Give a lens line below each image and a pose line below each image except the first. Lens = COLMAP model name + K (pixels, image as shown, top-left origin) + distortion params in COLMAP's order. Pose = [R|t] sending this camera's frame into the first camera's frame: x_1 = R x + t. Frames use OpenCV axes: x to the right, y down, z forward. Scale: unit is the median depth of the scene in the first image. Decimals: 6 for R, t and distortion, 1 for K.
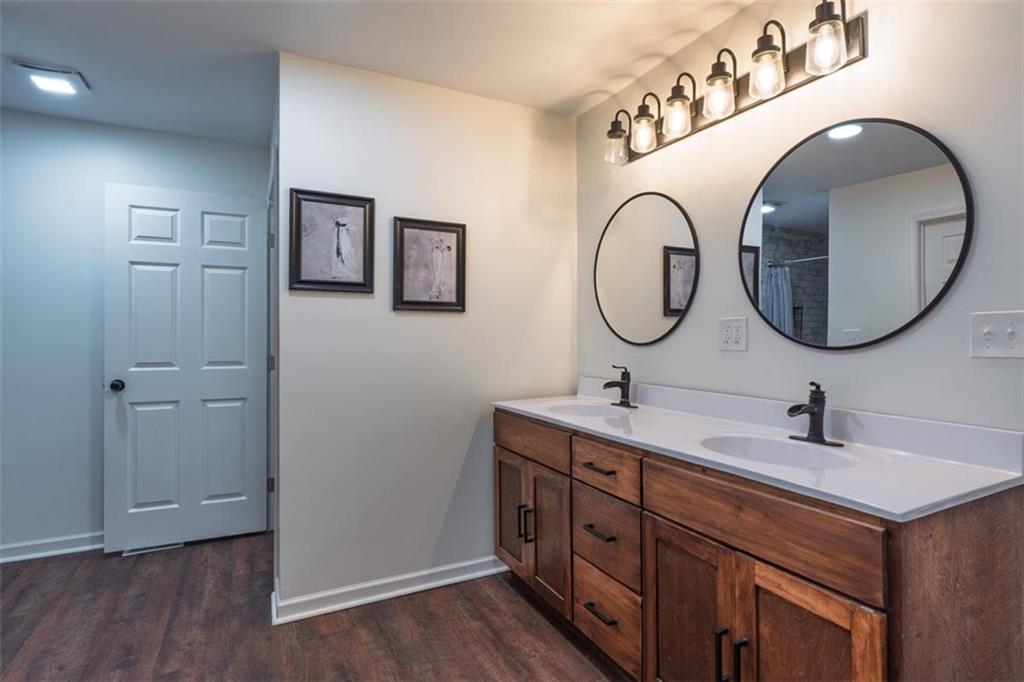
lens RADIAL K [[516.1, 0, 509.4], [0, 516.1, 335.6], [0, 0, 1]] dist [-0.001421, -0.000474]
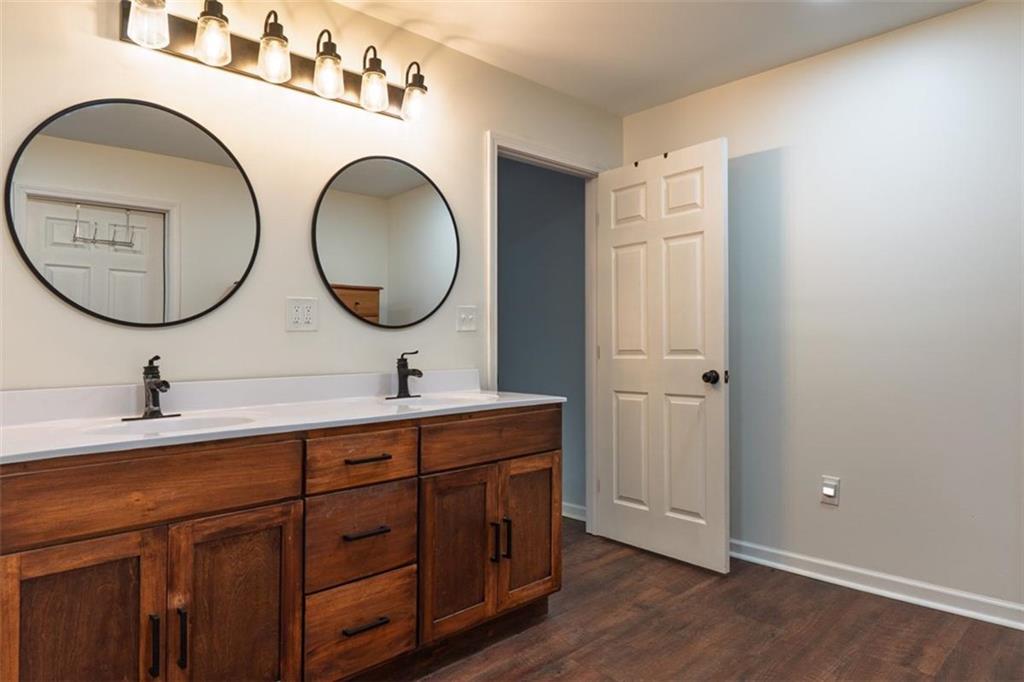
lens RADIAL K [[621.6, 0, 509.3], [0, 621.6, 340.3], [0, 0, 1]] dist [-0.009585, -0.000805]
pose [[-0.294271, 0.012910, 0.955635, -0.981600], [0.007448, 0.999909, -0.011215, 0.075628], [-0.955693, 0.003817, -0.294340, 1.173599]]
